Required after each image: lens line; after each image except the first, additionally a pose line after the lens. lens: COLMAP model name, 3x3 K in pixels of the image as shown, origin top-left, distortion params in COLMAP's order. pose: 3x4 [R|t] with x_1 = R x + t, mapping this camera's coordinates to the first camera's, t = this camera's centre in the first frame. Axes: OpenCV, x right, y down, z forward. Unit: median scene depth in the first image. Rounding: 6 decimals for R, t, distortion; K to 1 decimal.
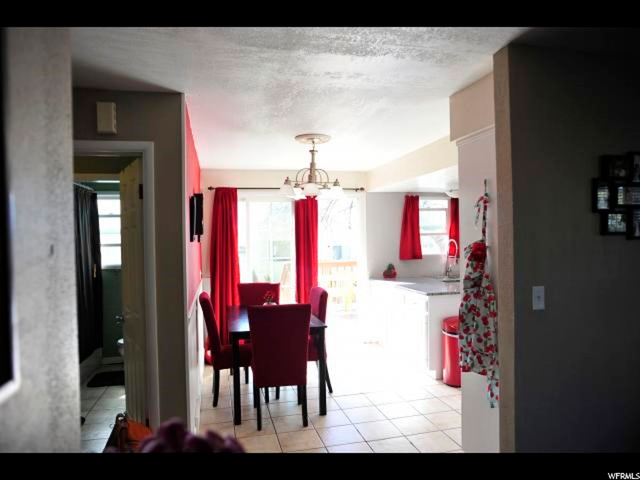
lens RADIAL K [[430.0, 0, 321.5], [0, 430.0, 239.8], [0, 0, 1]] dist [-0.056294, 0.004913]
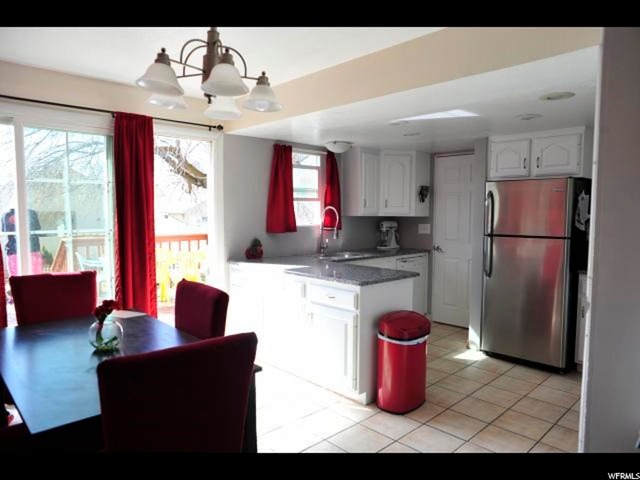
lens RADIAL K [[430.0, 0, 316.2], [0, 430.0, 241.1], [0, 0, 1]] dist [-0.056294, 0.004913]
pose [[0.871800, -0.016595, 0.489581, -0.100808], [-0.013045, 0.998285, 0.057066, 0.017604], [-0.489688, -0.056136, 0.870088, 0.331209]]
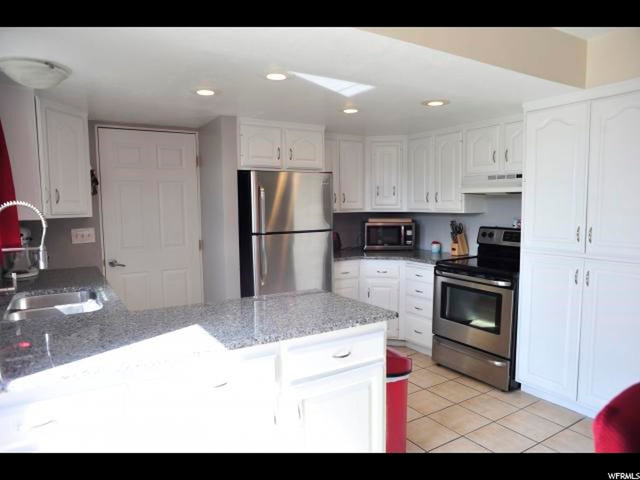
lens RADIAL K [[430.0, 0, 319.1], [0, 430.0, 243.5], [0, 0, 1]] dist [-0.056294, 0.004913]
pose [[-0.323003, -0.063332, 0.944276, -0.103546], [0.022069, 0.996983, 0.074416, 0.014722], [-0.946141, 0.044876, -0.320631, 0.905774]]
